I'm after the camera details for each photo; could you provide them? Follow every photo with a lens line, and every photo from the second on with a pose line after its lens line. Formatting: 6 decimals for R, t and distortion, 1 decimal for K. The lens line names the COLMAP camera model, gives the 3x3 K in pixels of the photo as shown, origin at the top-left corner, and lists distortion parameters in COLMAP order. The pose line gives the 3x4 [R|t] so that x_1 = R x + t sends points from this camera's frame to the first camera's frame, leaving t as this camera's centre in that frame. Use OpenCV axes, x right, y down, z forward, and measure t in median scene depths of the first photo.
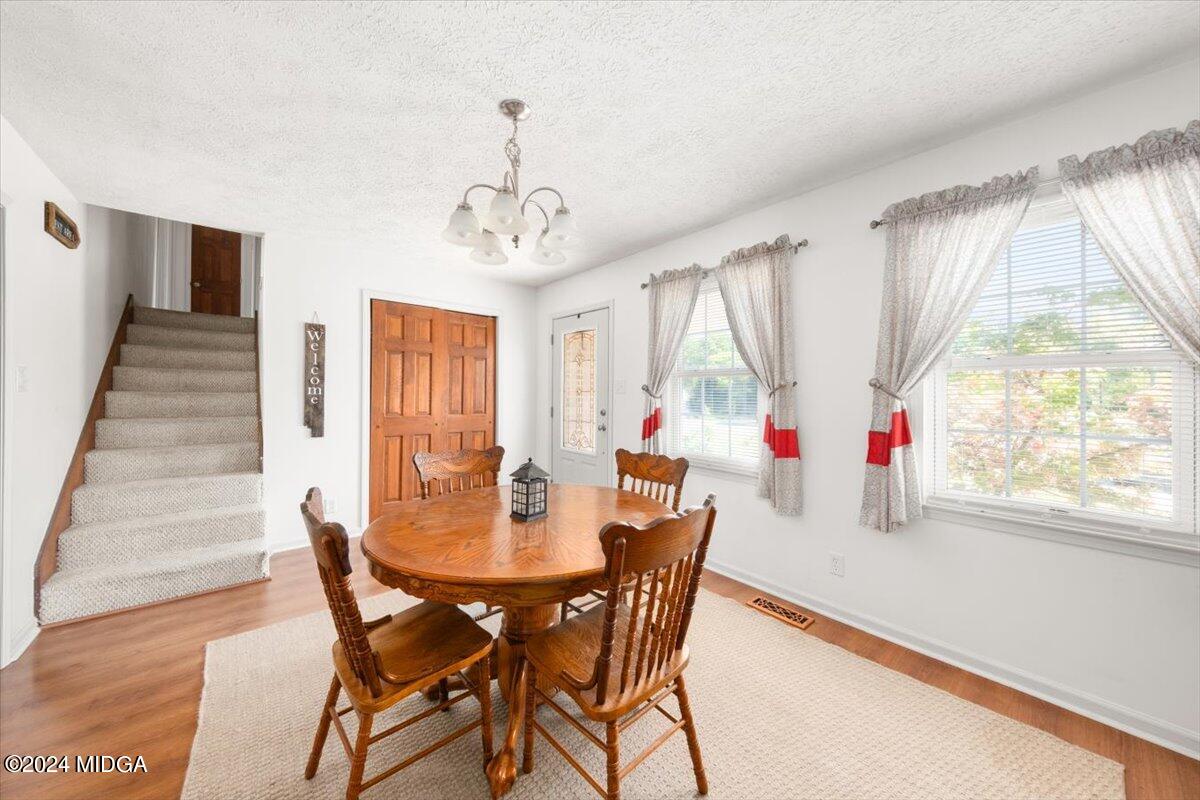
lens RADIAL K [[414.9, 0, 604.4], [0, 414.9, 395.0], [0, 0, 1]] dist [-0.000073, -0.002383]
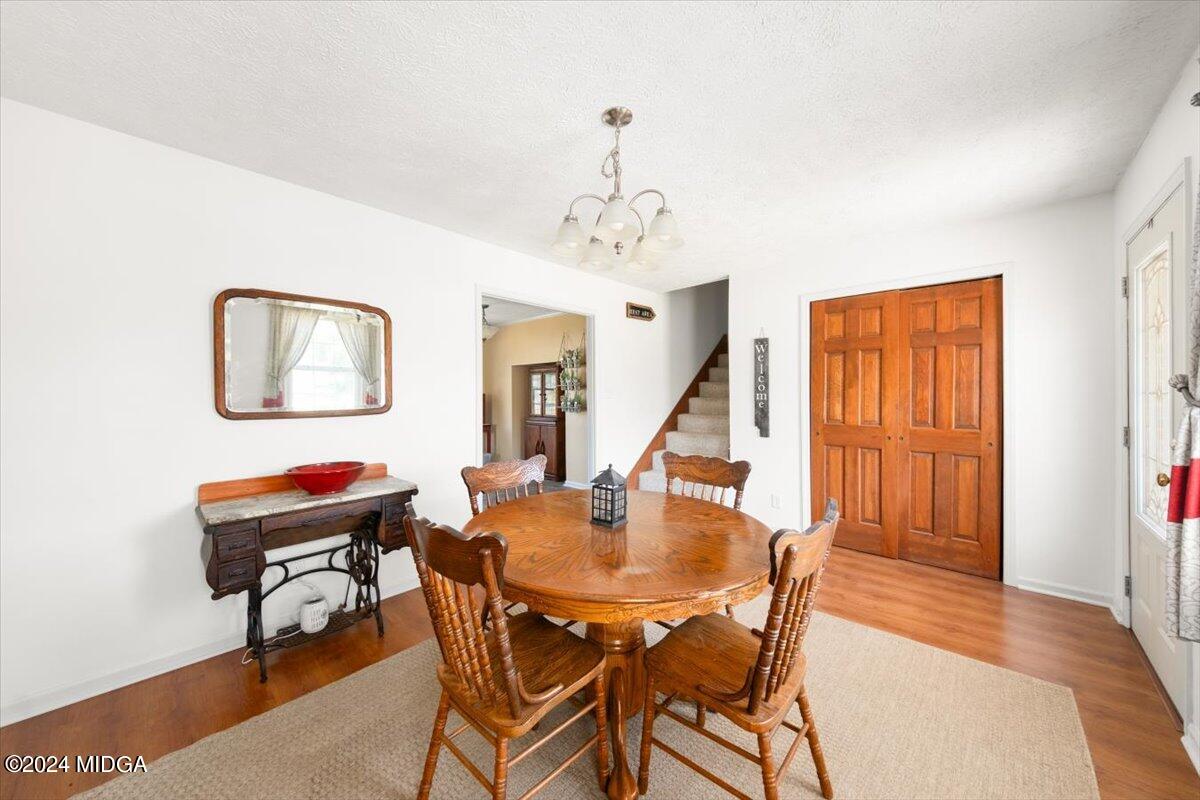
lens RADIAL K [[414.9, 0, 598.2], [0, 414.9, 398.2], [0, 0, 1]] dist [-0.000073, -0.002383]
pose [[0.088092, 0.002282, -0.996110, 0.364018], [0.002005, 0.999995, 0.002468, -0.008282], [0.996110, -0.002215, 0.088087, 0.408652]]
